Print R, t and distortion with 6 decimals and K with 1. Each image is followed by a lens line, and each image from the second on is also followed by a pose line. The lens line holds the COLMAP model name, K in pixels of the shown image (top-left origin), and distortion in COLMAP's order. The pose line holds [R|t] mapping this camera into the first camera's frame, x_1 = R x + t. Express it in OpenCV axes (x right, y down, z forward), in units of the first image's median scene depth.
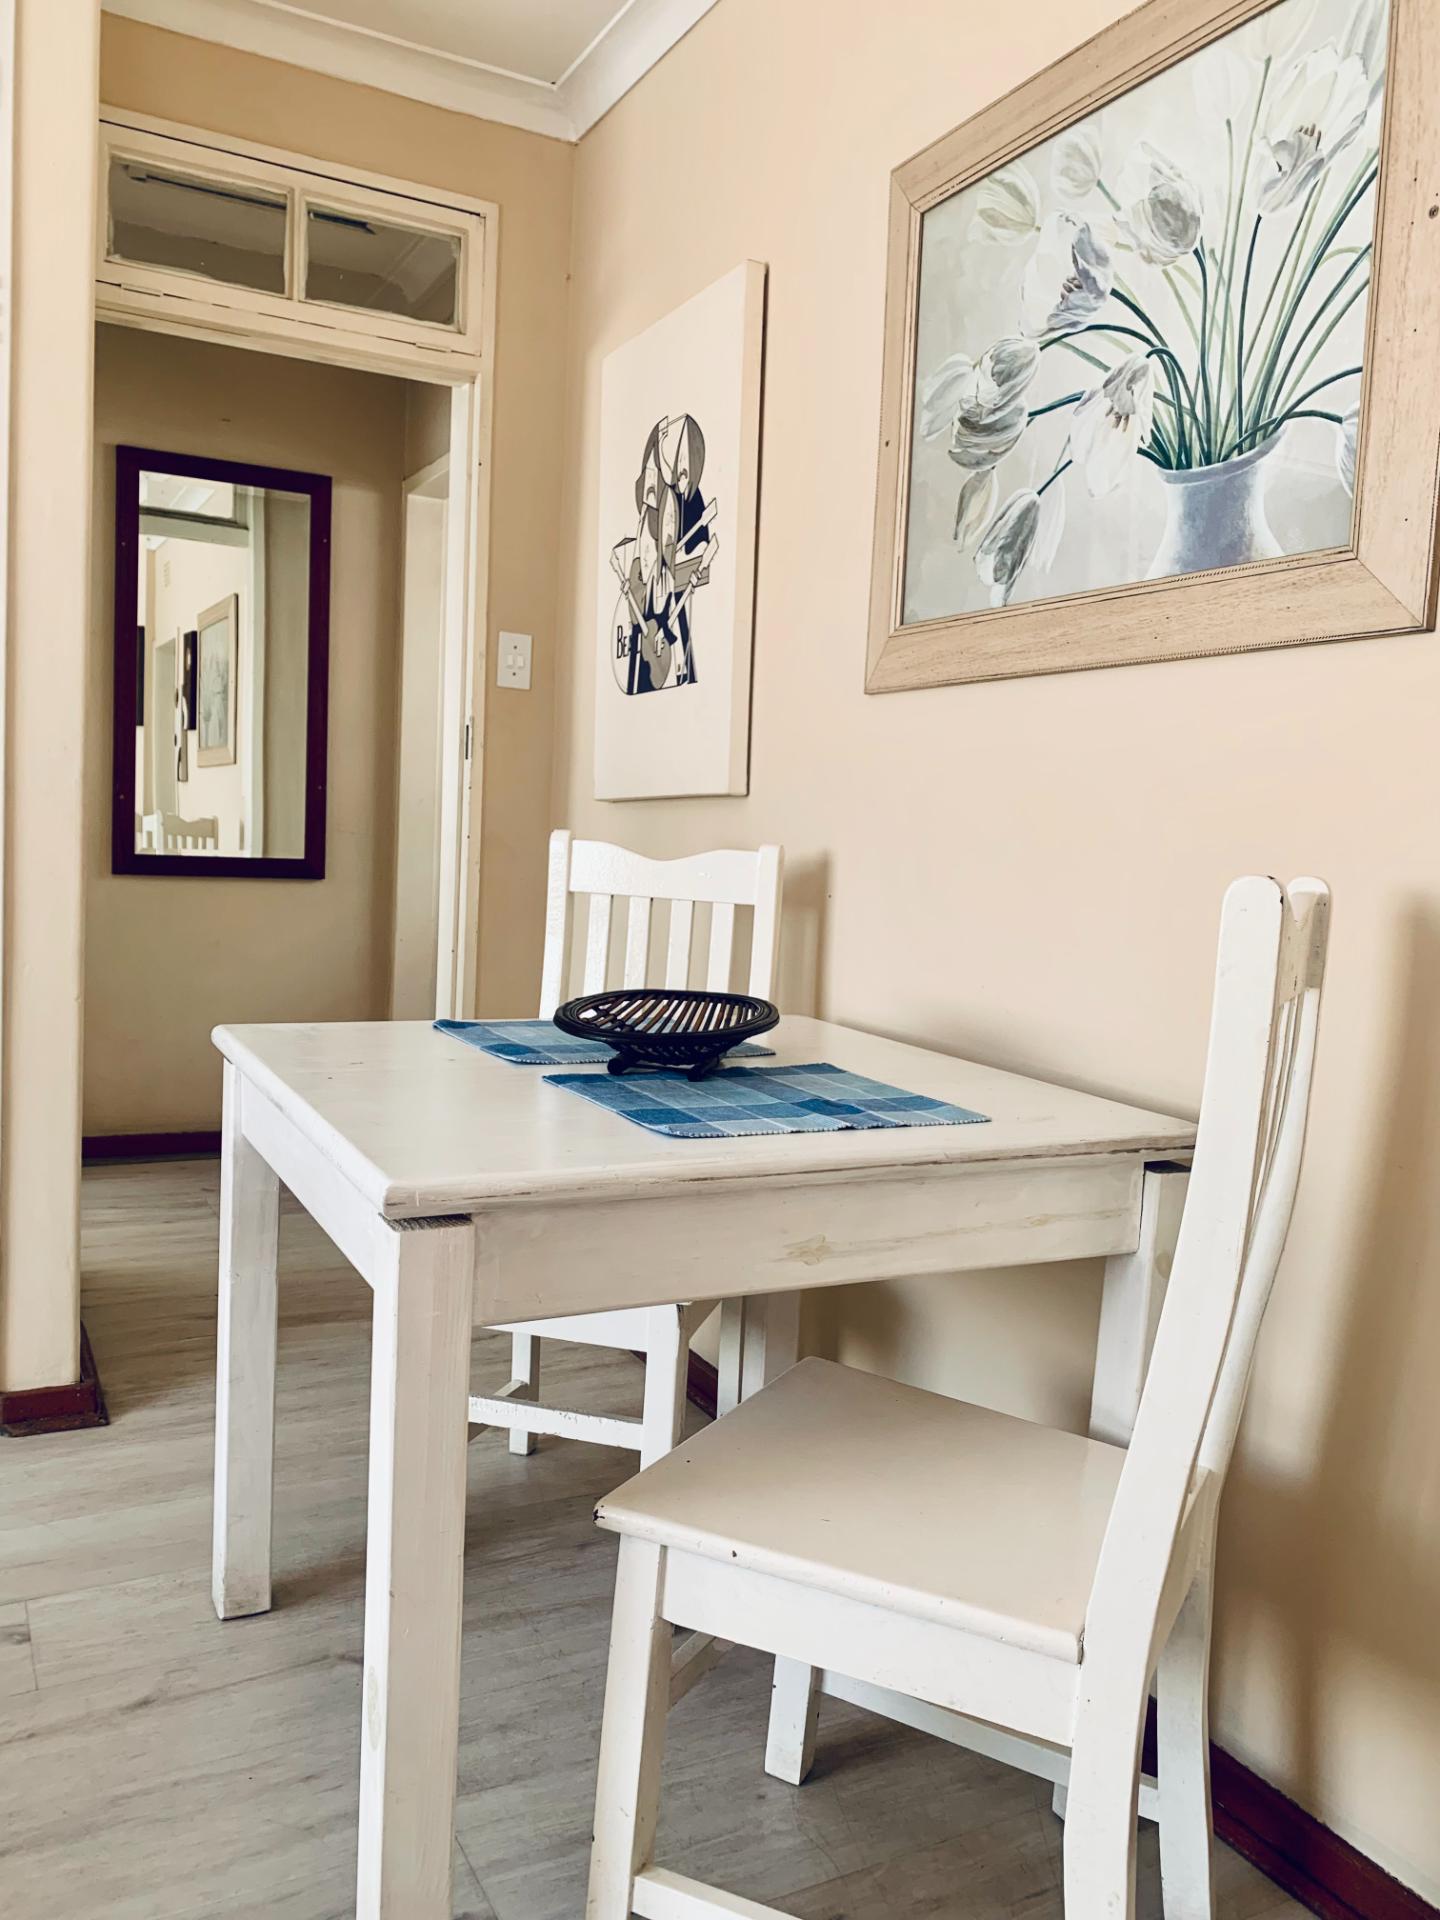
lens RADIAL K [[1460.1, 0, 718.1], [0, 1460.1, 934.6], [0, 0, 1]] dist [0.005954, -0.004430]
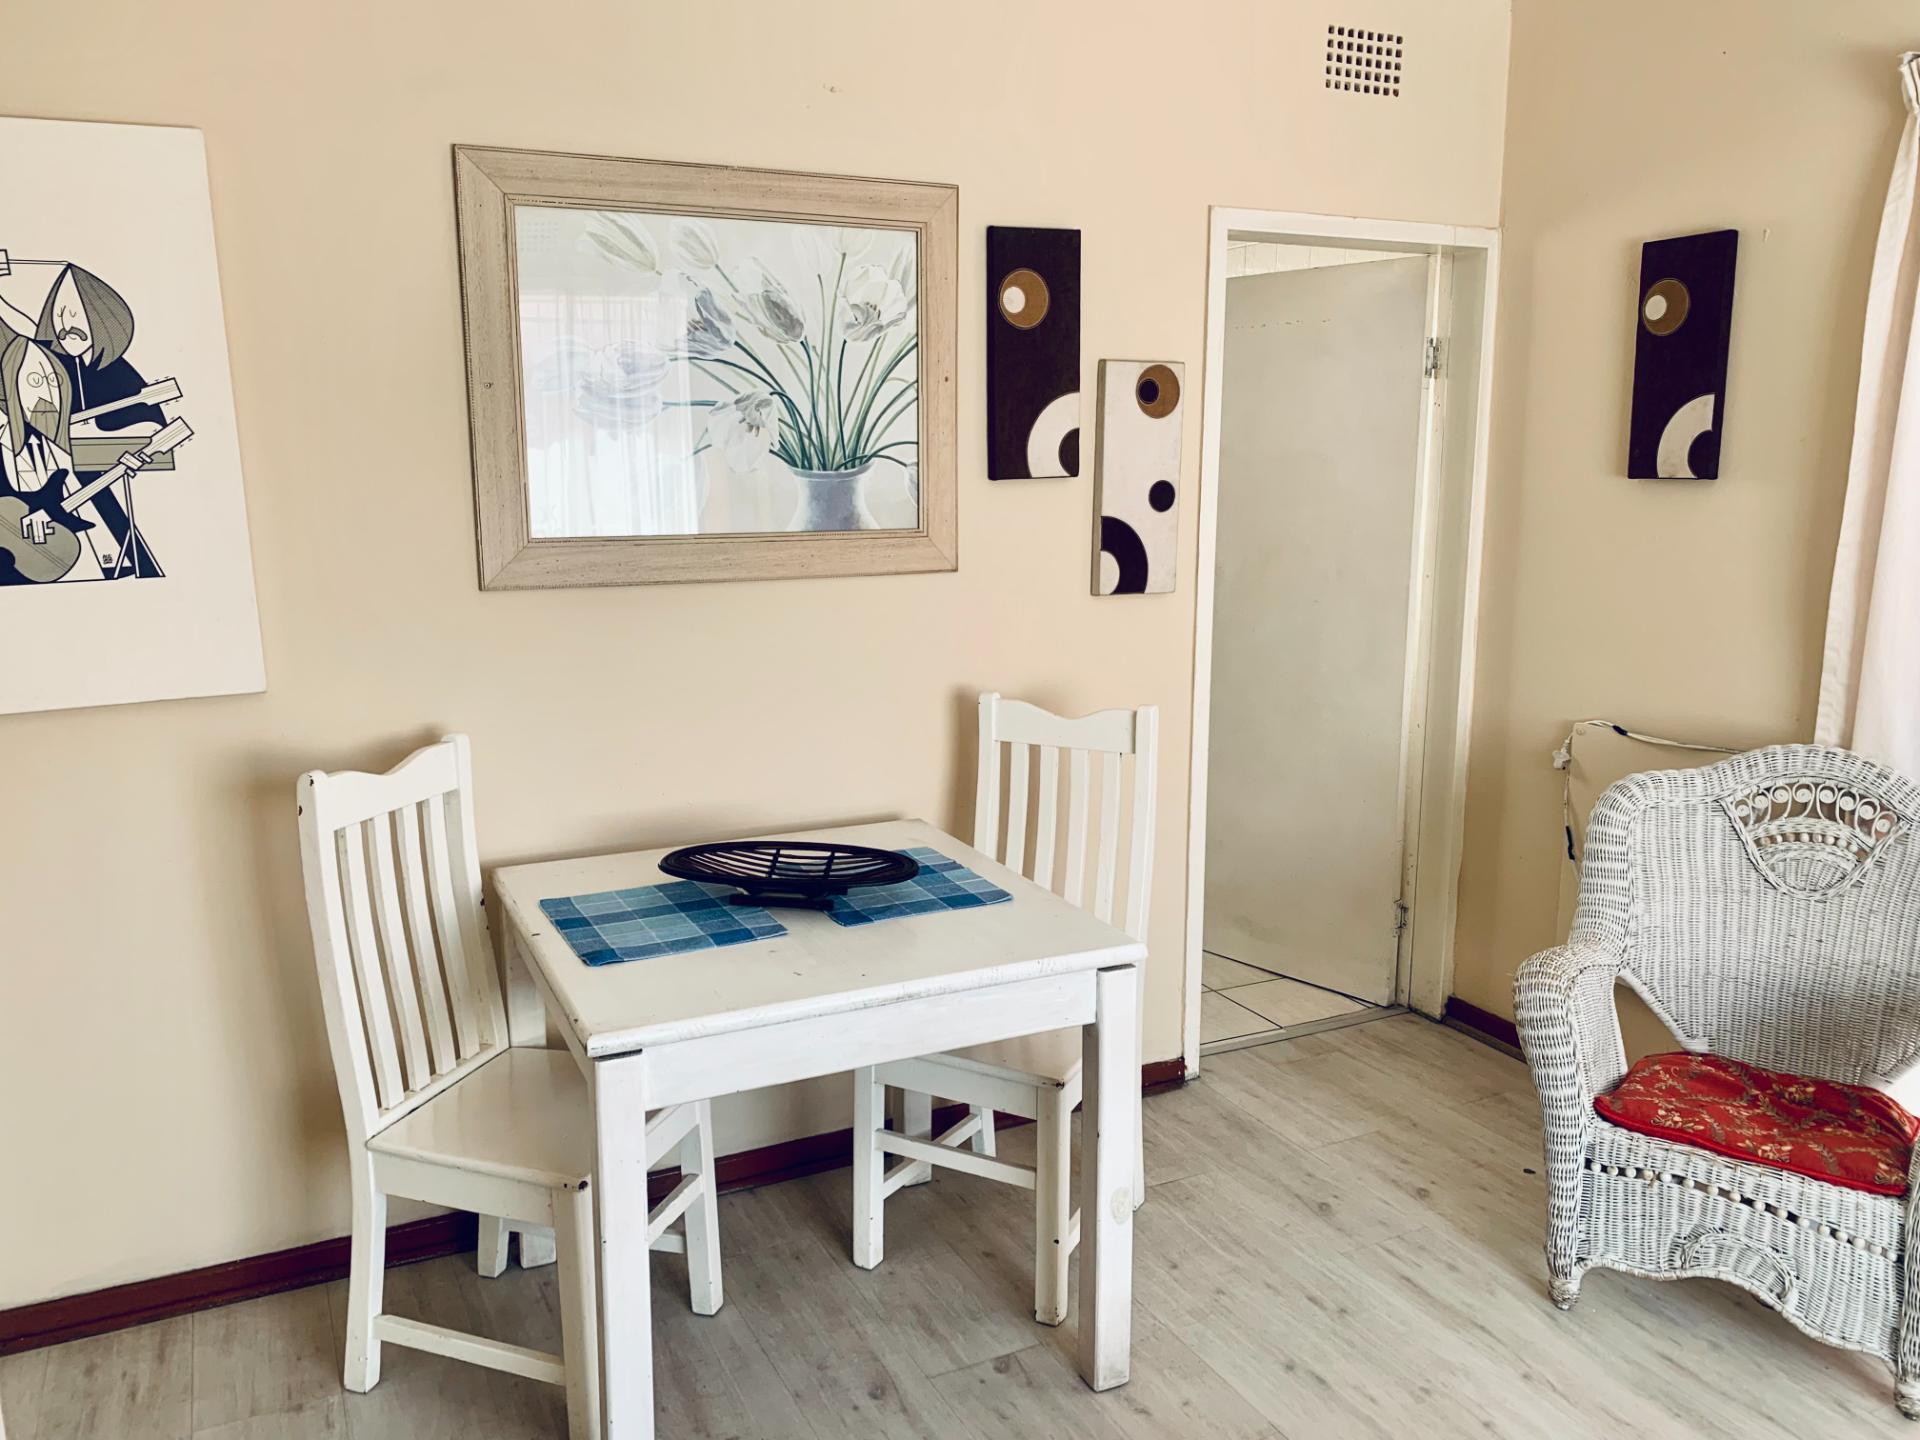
lens RADIAL K [[1484.8, 0, 960.0], [0, 1484.8, 720.0], [0, 0, 1]] dist [0.061737, -0.169293]
pose [[0.038862, -0.231957, 0.971949, -1.442613], [0.070784, 0.970880, 0.228871, -0.415020], [-0.996734, 0.059904, 0.054149, 0.729395]]
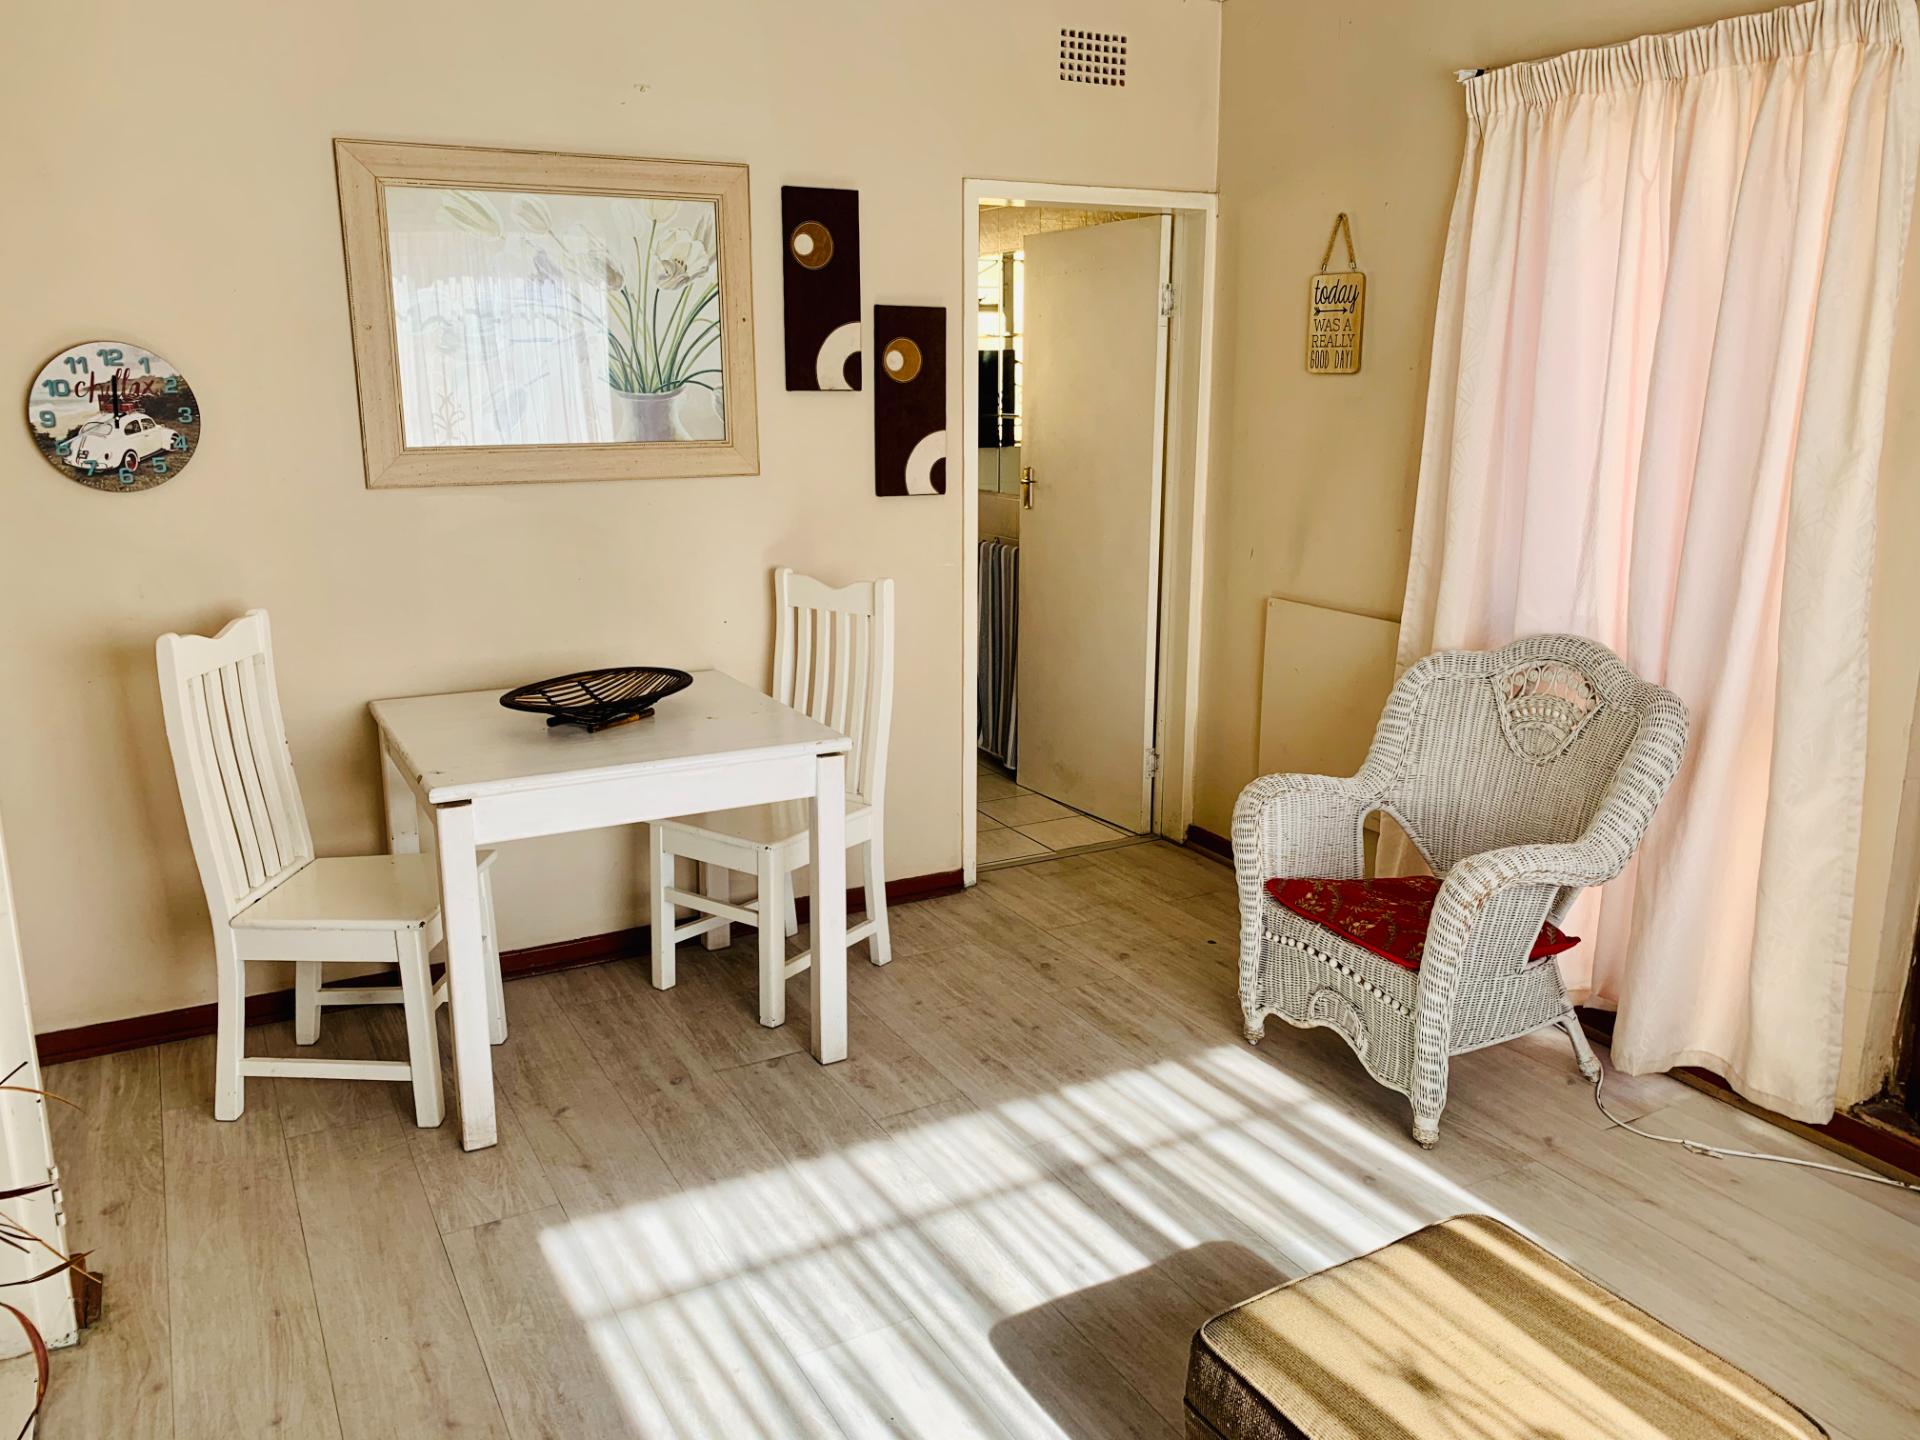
lens RADIAL K [[1529.0, 0, 999.1], [0, 1529.0, 726.8], [0, 0, 1]] dist [-0.006344, 0.001301]
pose [[-0.009028, -0.286933, 0.957908, -1.994552], [0.064519, 0.955784, 0.286904, -0.453987], [-0.997876, 0.064393, 0.009884, 0.450008]]
